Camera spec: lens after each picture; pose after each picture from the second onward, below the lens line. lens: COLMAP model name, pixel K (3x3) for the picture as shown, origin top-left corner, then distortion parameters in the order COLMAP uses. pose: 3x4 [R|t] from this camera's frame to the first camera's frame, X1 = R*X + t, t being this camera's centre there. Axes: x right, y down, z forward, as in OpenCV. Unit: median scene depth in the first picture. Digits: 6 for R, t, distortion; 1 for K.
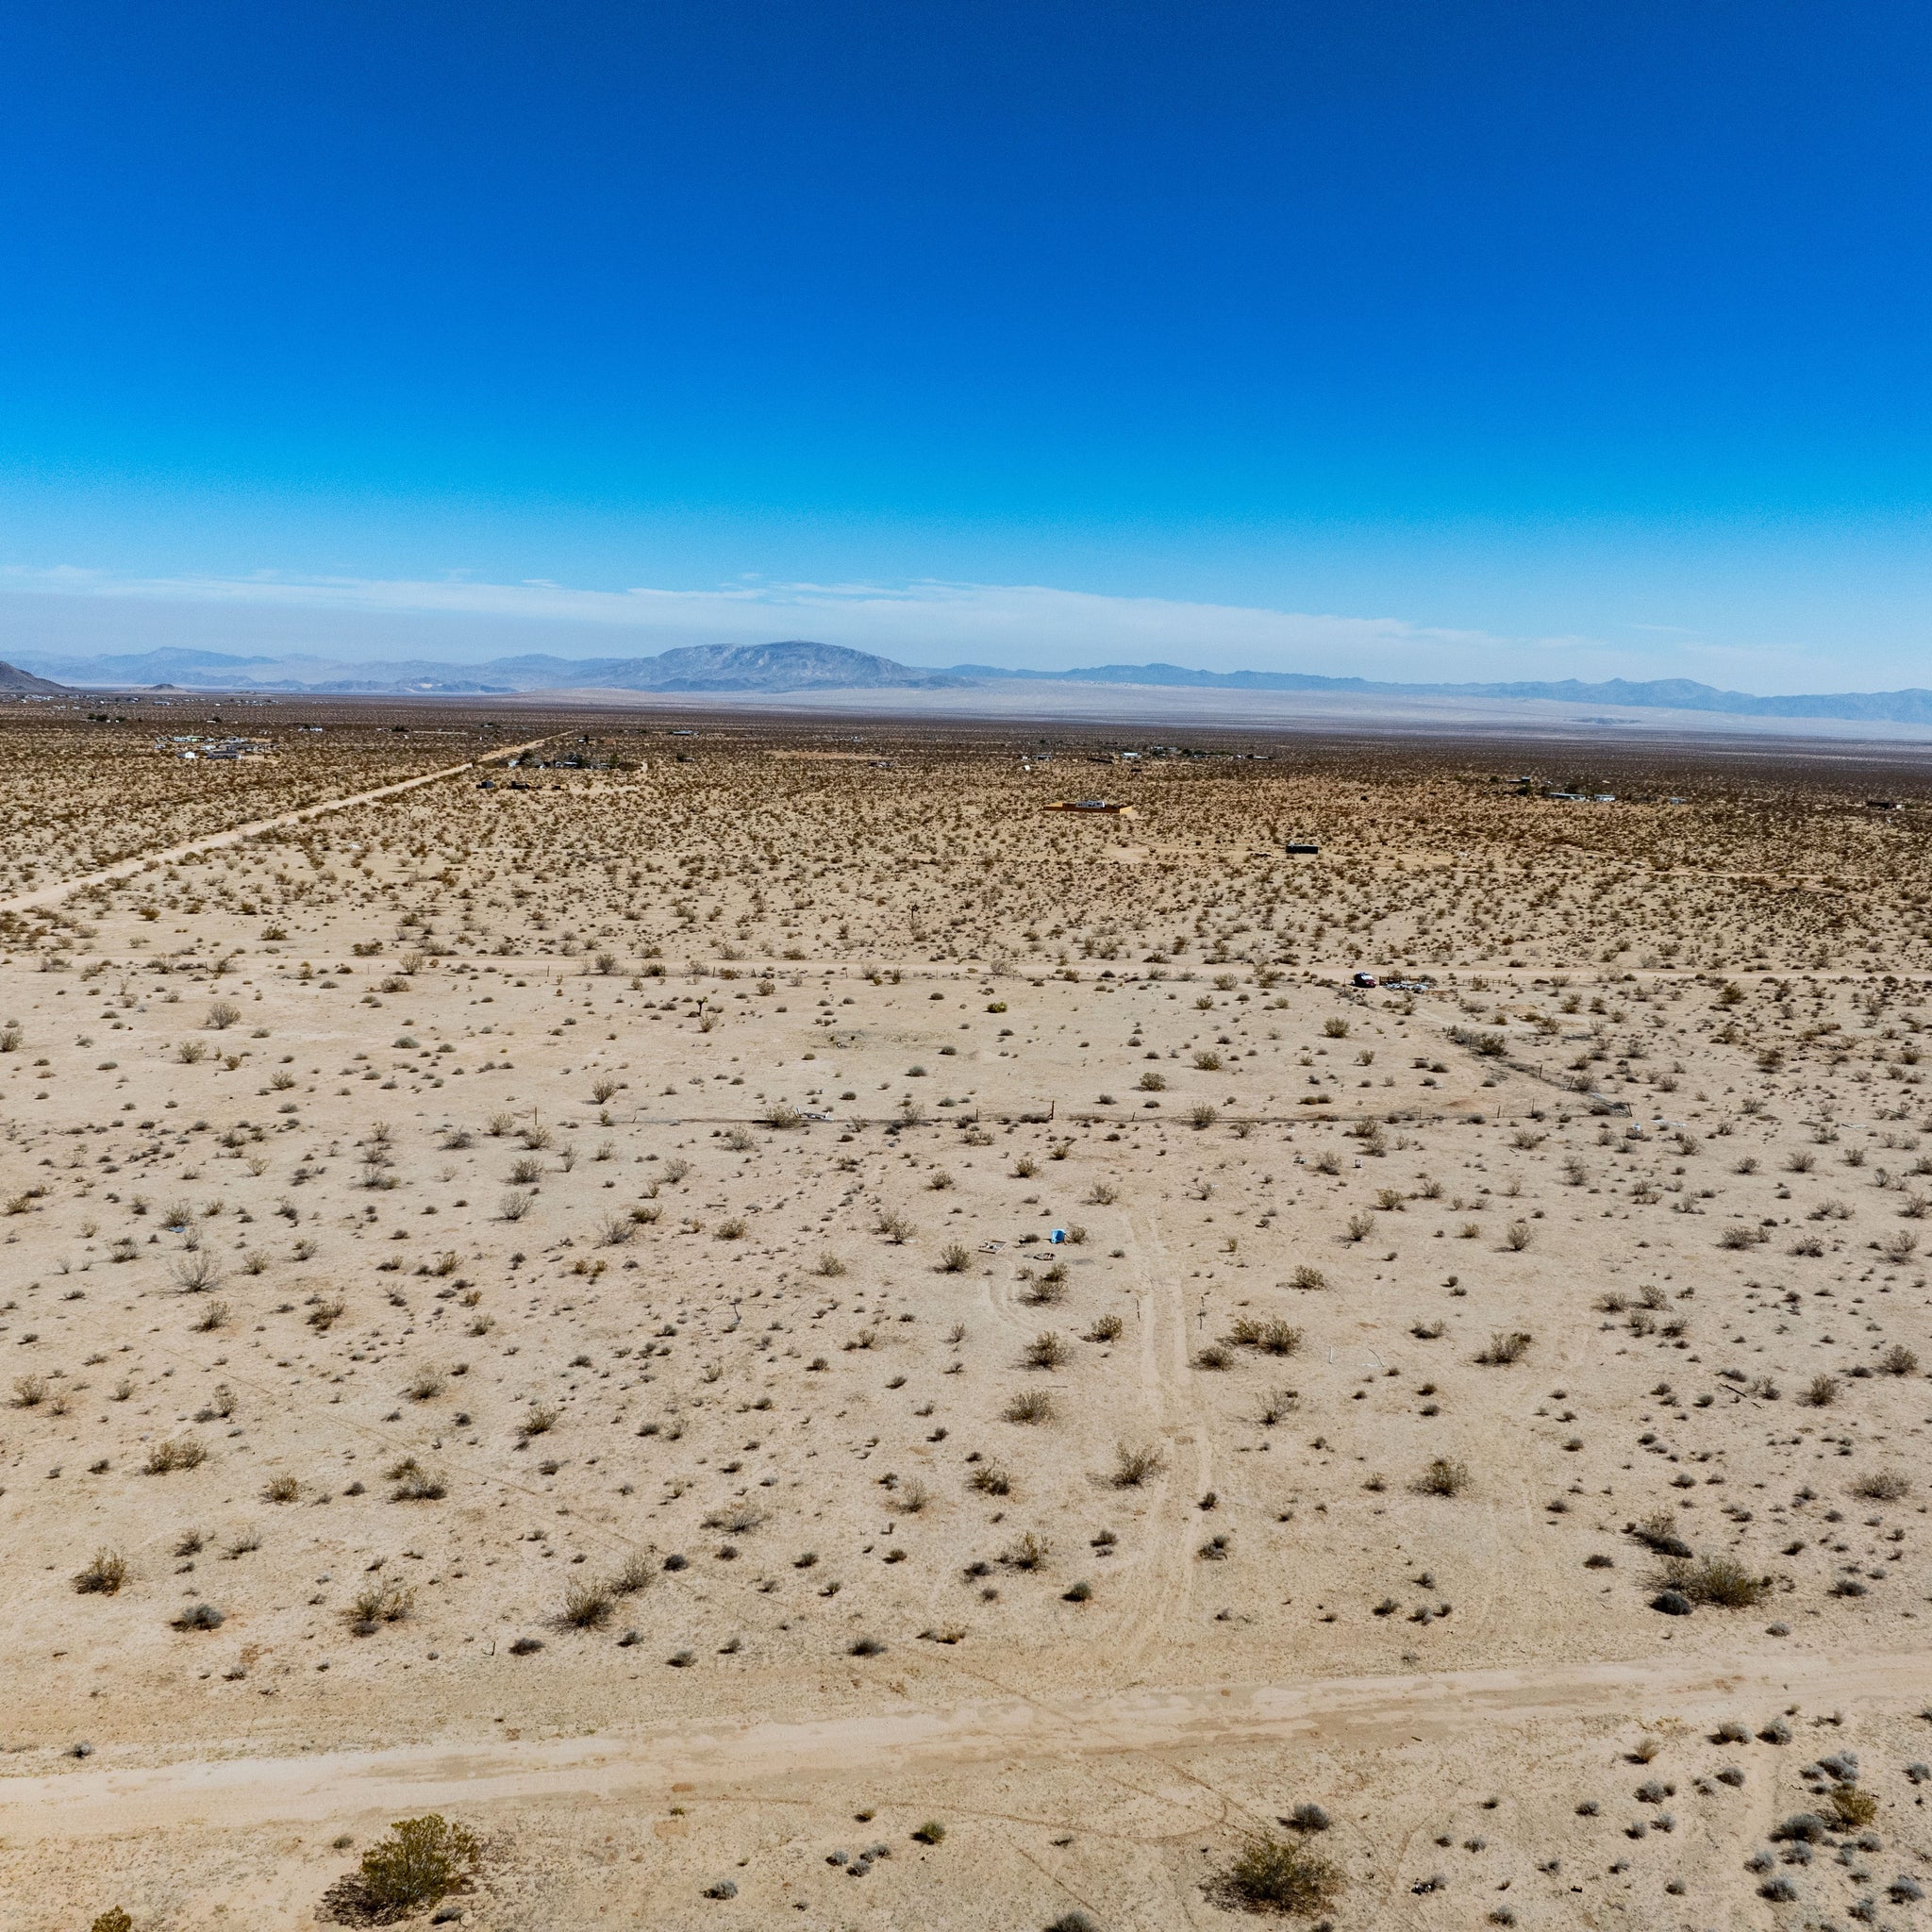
lens RADIAL K [[1817.6, 0, 962.3], [0, 1817.6, 971.3], [0, 0, 1]] dist [-0.039681, 0.000000]
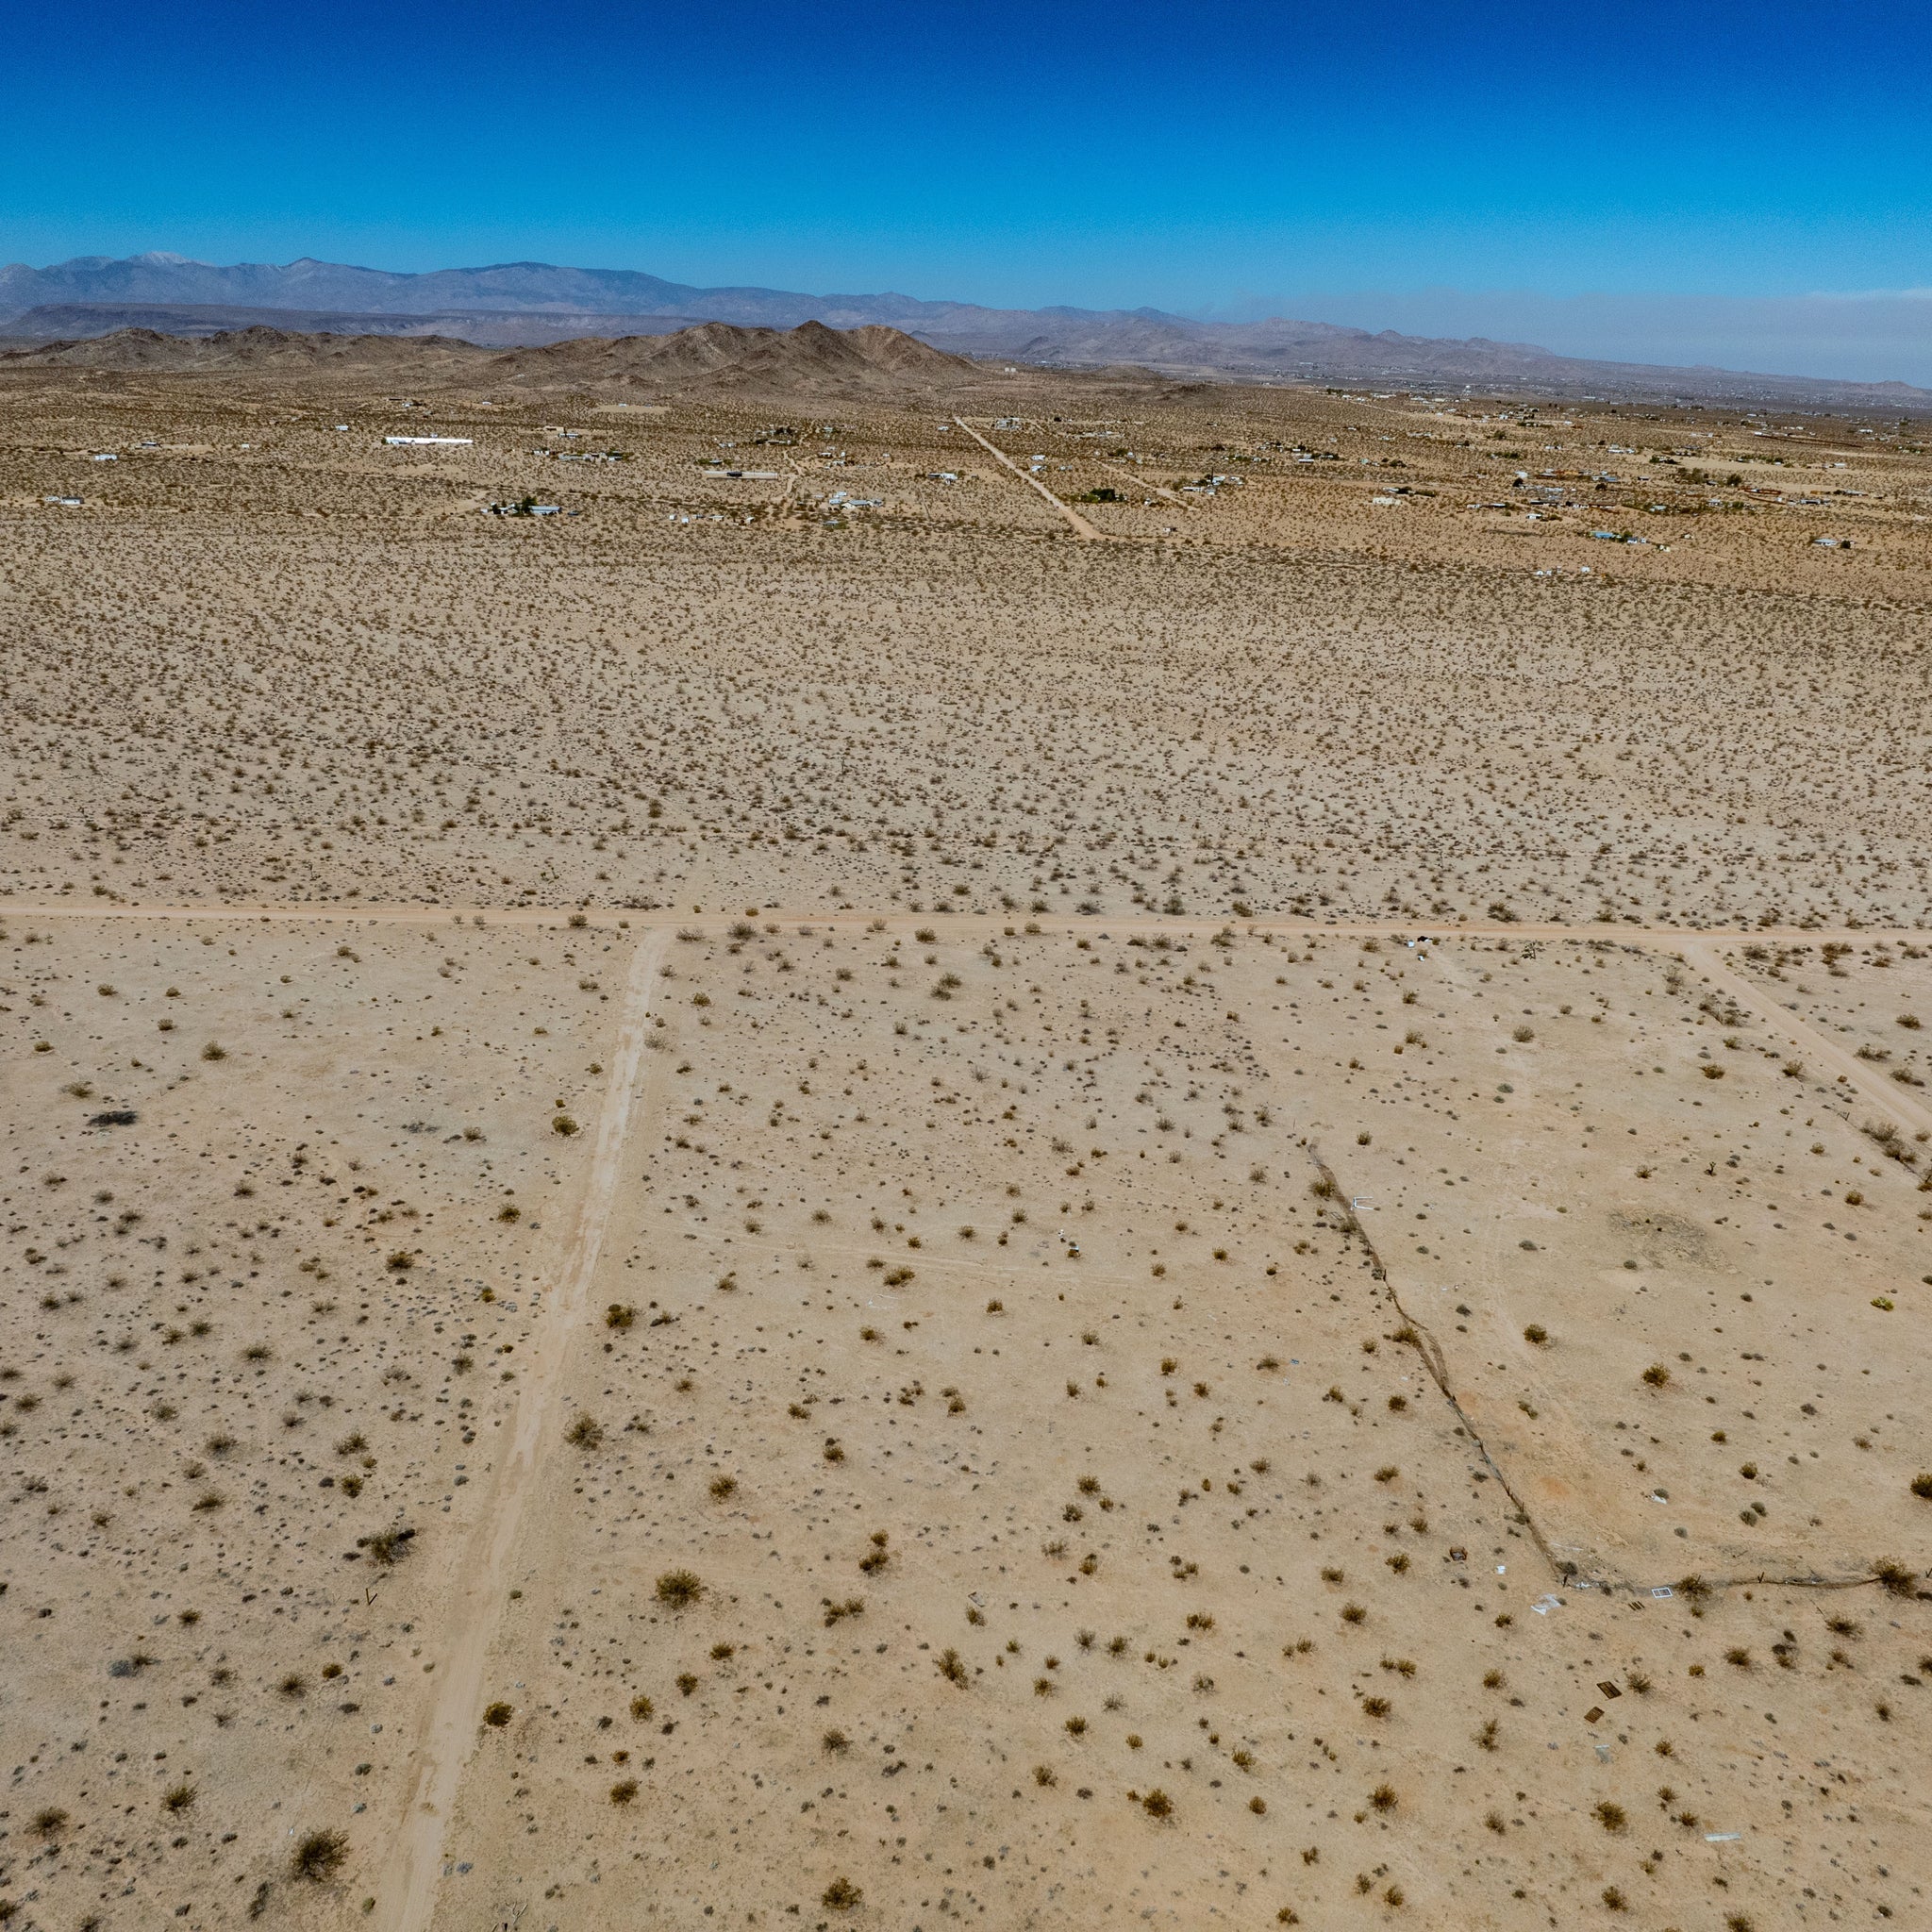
lens RADIAL K [[1817.6, 0, 972.5], [0, 1817.6, 966.7], [0, 0, 1]] dist [-0.039681, 0.000000]
pose [[-0.096267, 0.290556, -0.952003, 1.550759], [-0.179955, 0.935603, 0.303748, -0.588873], [0.978953, 0.200559, -0.037781, 0.844615]]
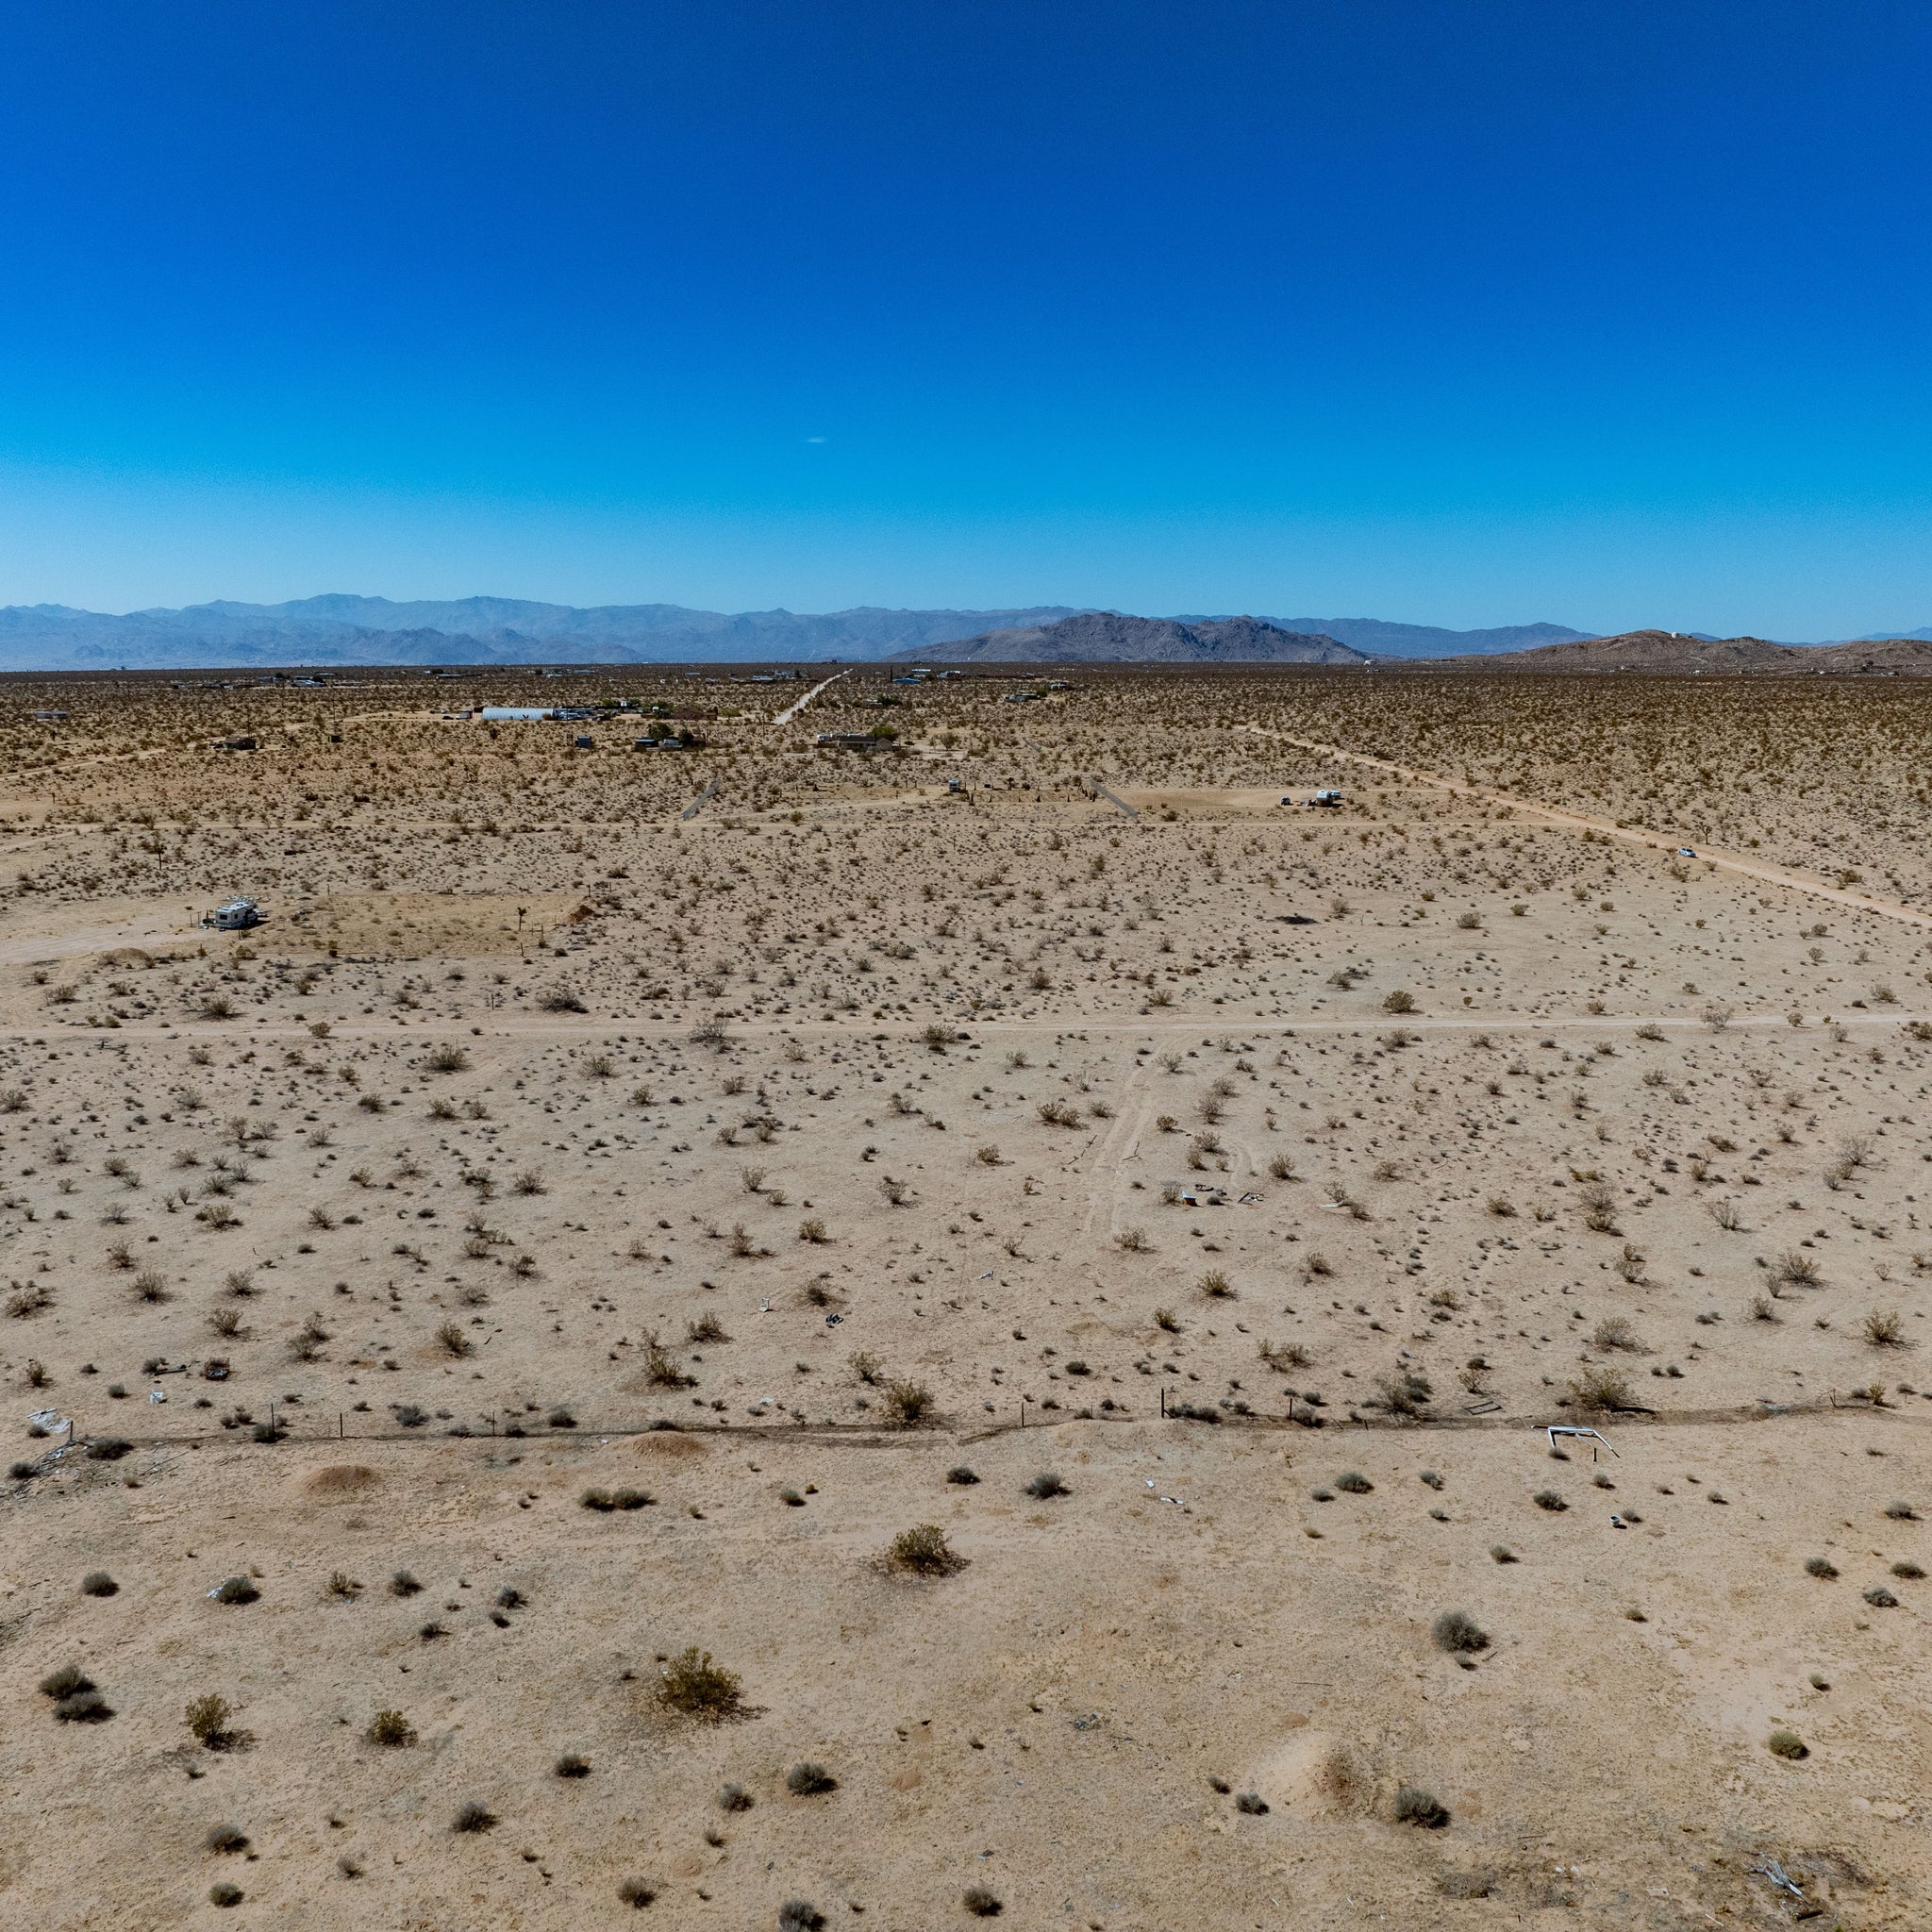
lens RADIAL K [[1817.6, 0, 957.0], [0, 1817.6, 962.2], [0, 0, 1]] dist [-0.039681, 0.000000]
pose [[-0.991743, -0.060344, 0.113156, 0.070232], [-0.020880, 0.946580, 0.321792, -0.297899], [-0.126529, 0.316772, -0.940024, 1.818575]]
